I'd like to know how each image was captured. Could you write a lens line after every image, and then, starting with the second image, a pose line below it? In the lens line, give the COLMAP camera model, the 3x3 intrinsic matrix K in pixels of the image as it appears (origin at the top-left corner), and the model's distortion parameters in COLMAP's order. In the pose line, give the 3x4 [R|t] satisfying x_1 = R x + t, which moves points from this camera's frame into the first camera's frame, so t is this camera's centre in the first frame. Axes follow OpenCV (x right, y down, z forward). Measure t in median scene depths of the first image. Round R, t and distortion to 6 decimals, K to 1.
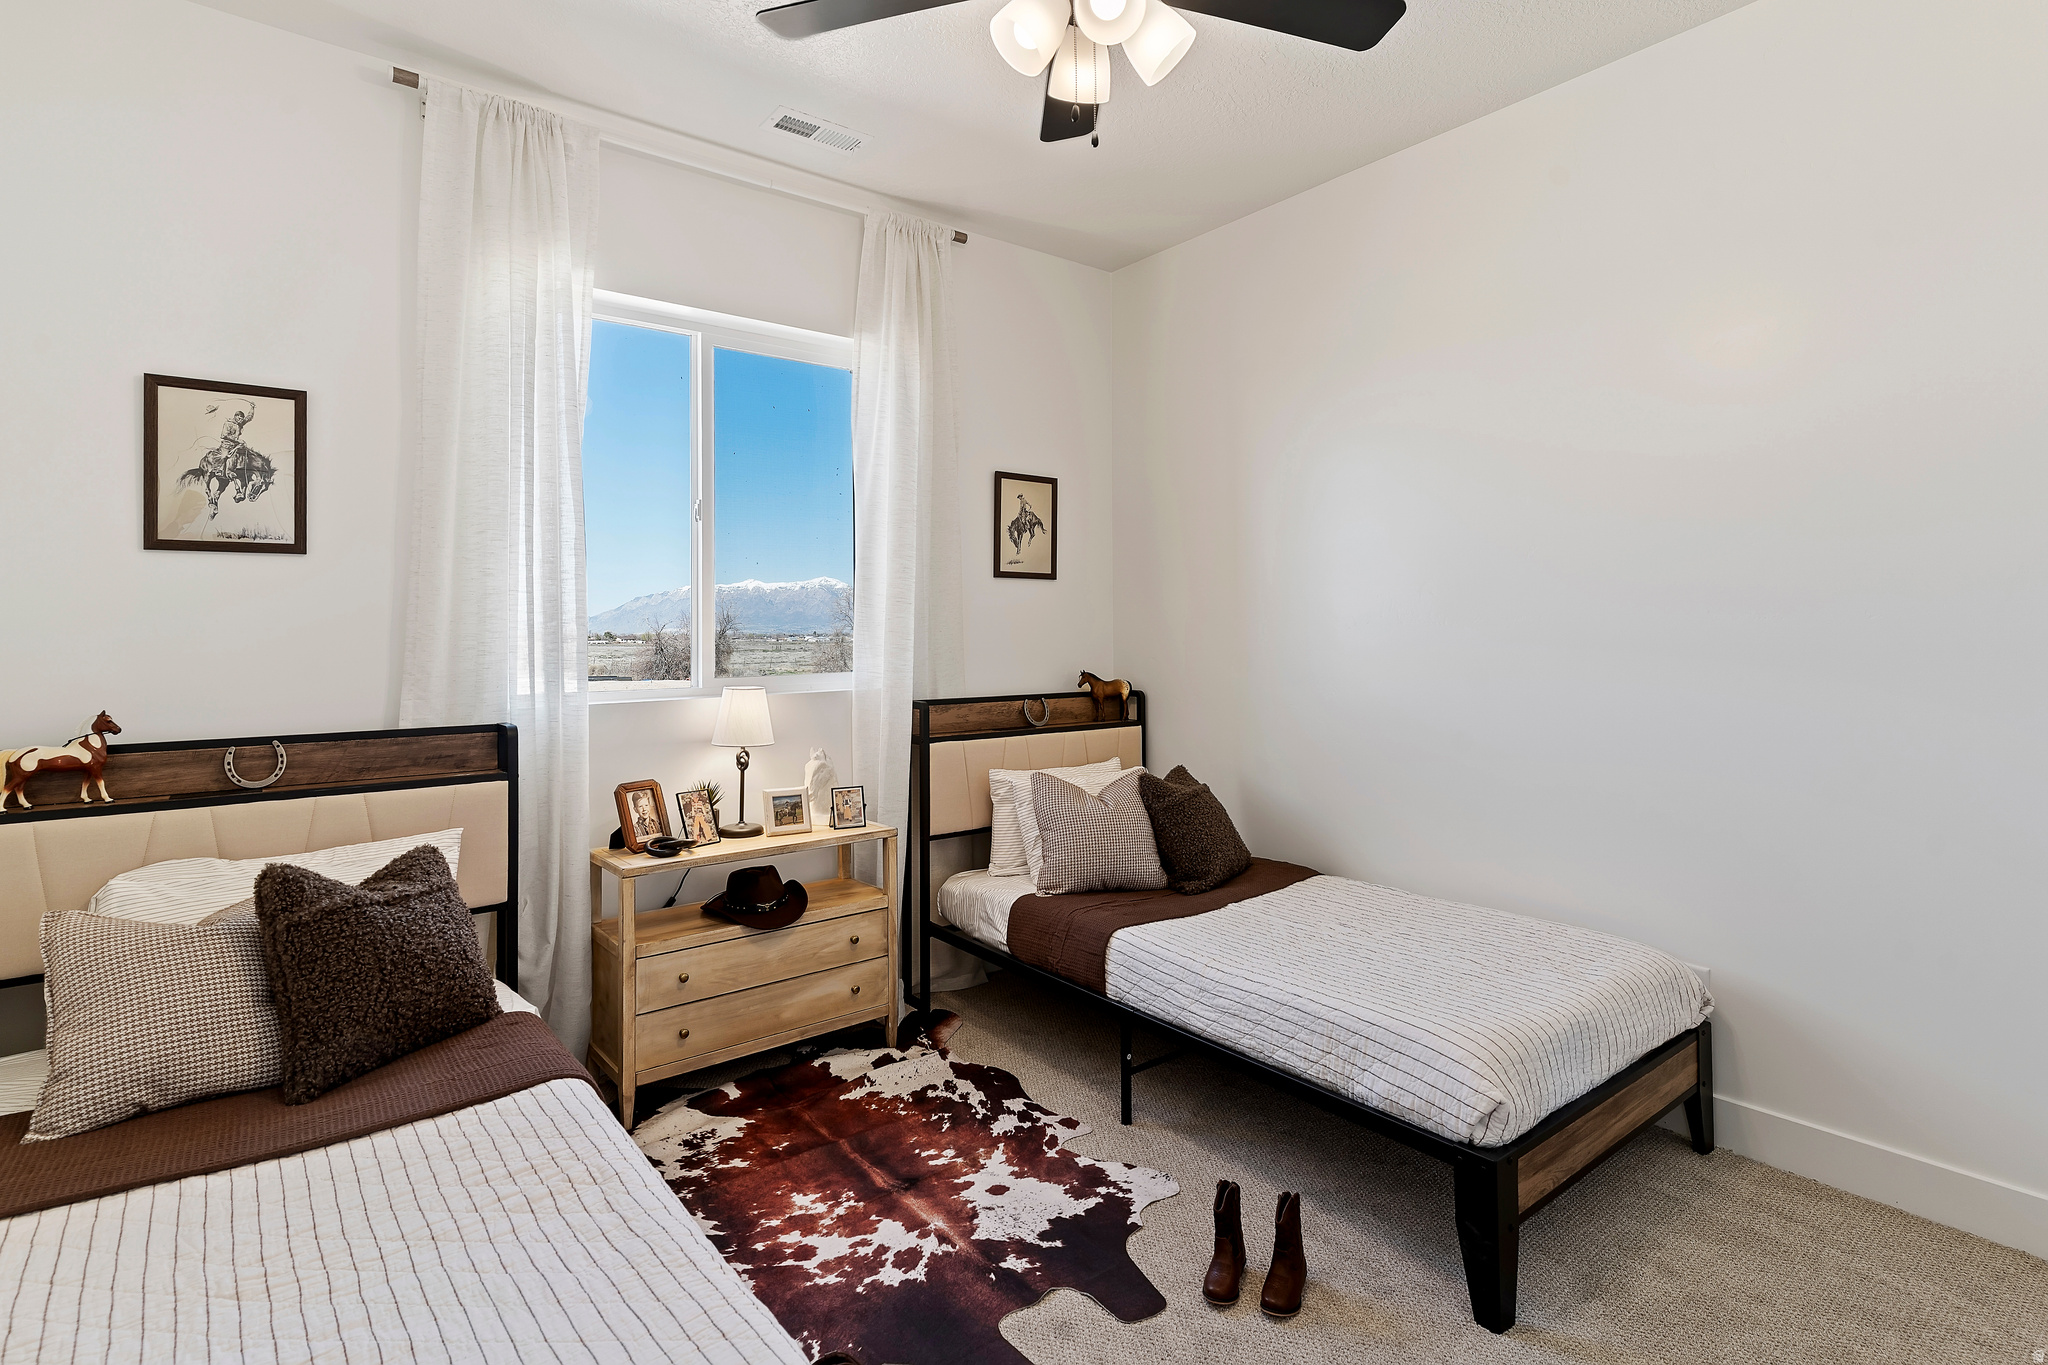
lens RADIAL K [[1023.5, 0, 1023.2], [0, 1023.5, 605.9], [0, 0, 1]] dist [-0.000044, 0.000004]
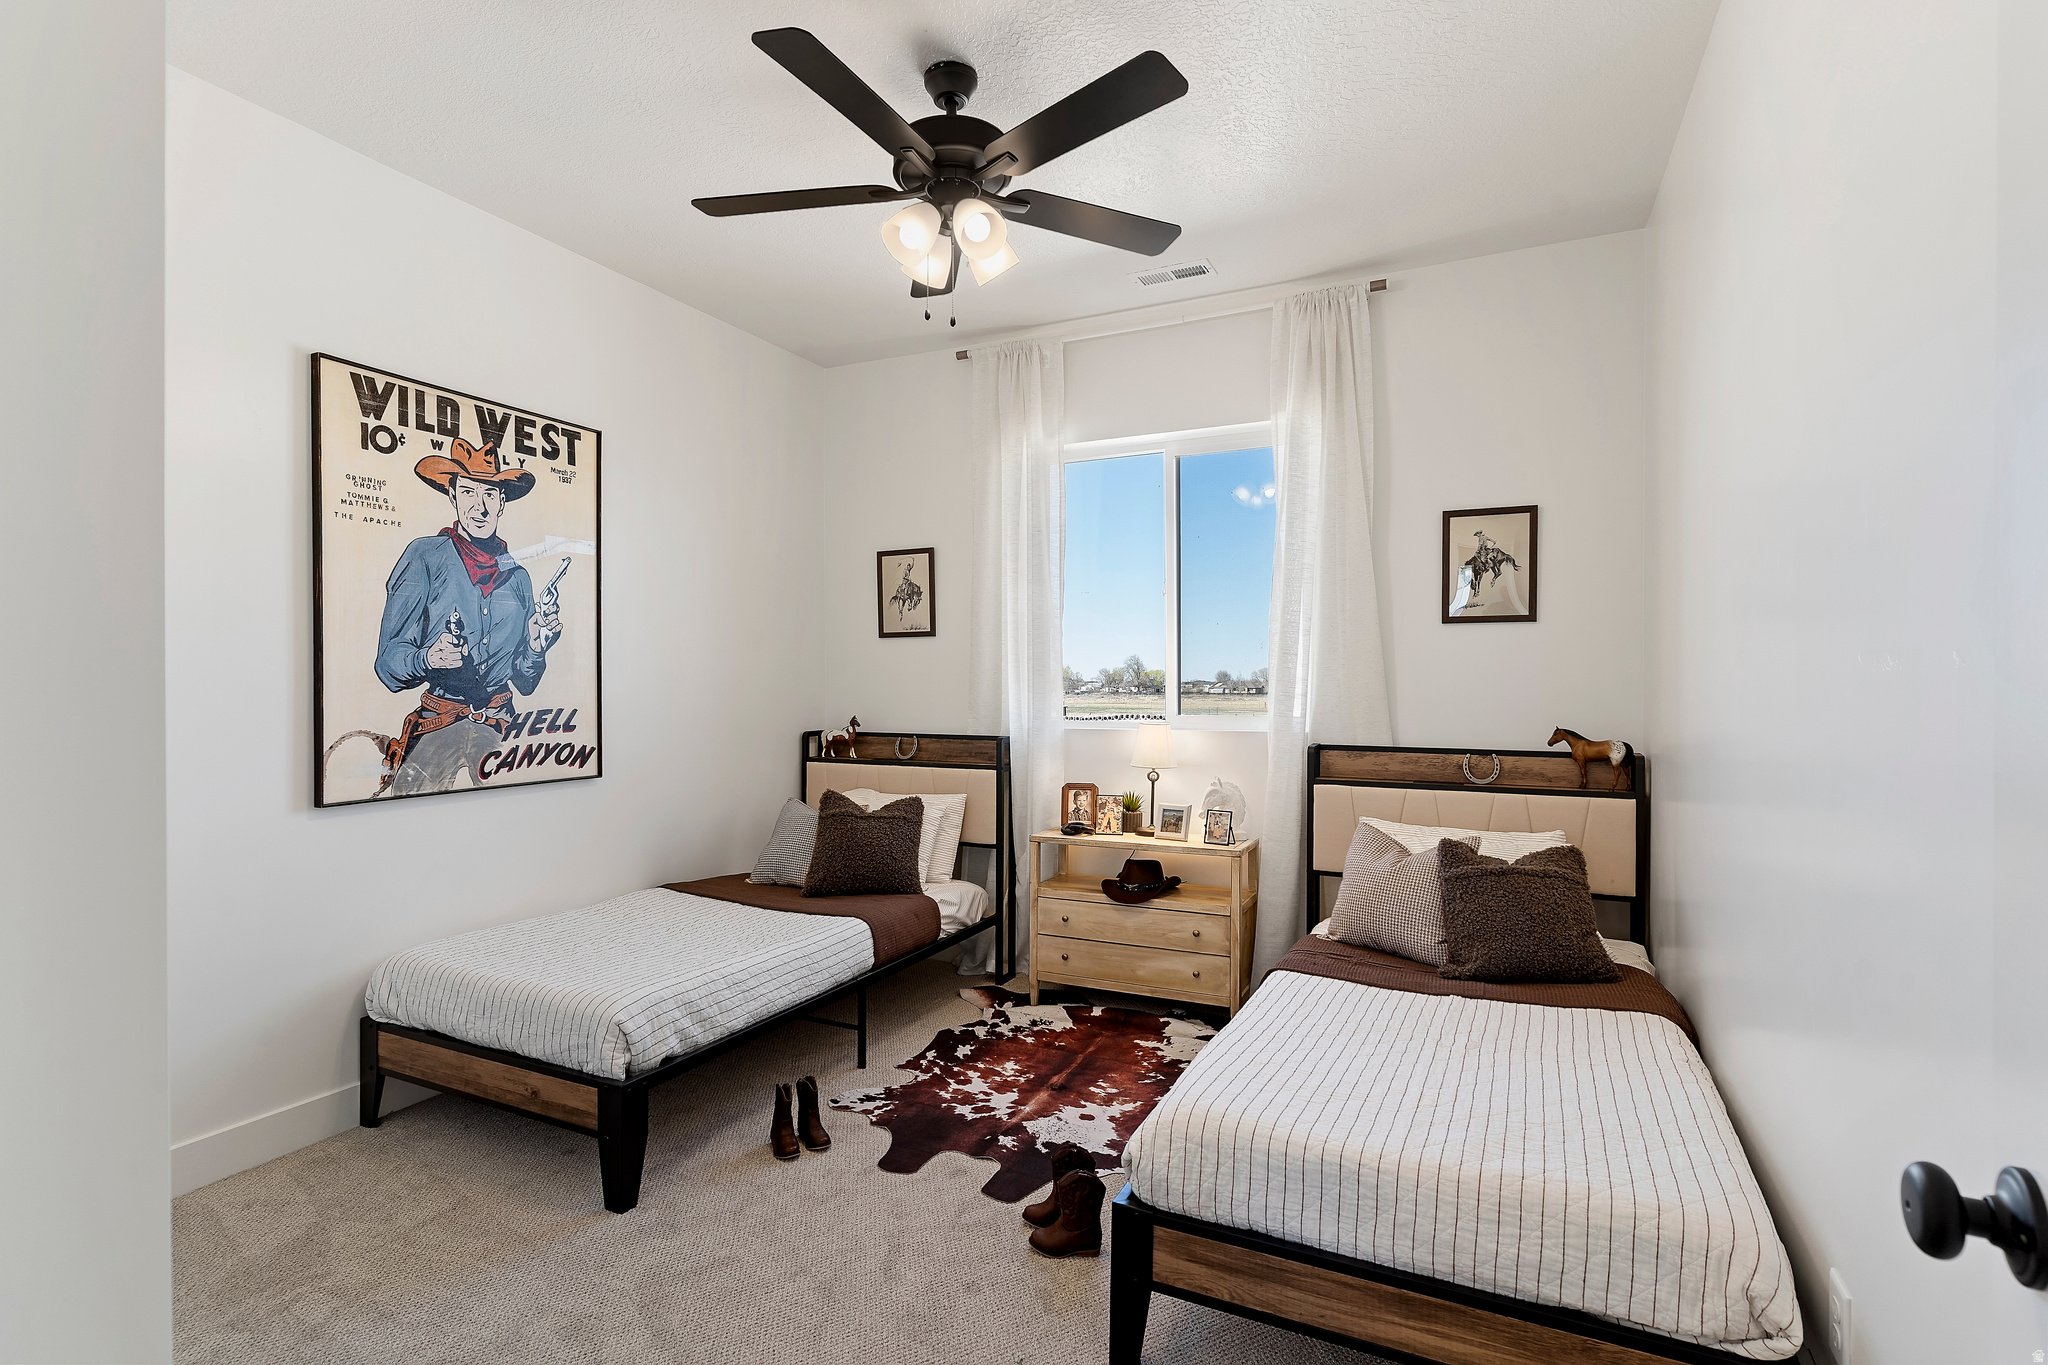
lens RADIAL K [[1003.0, 0, 1024.8], [0, 1003.0, 685.4], [0, 0, 1]] dist [-0.011939, -0.000083]
pose [[0.419553, 0.008802, -0.907688, 0.931199], [0.019842, 0.999625, 0.018865, 0.006156], [0.907514, -0.025925, 0.419221, 0.365252]]
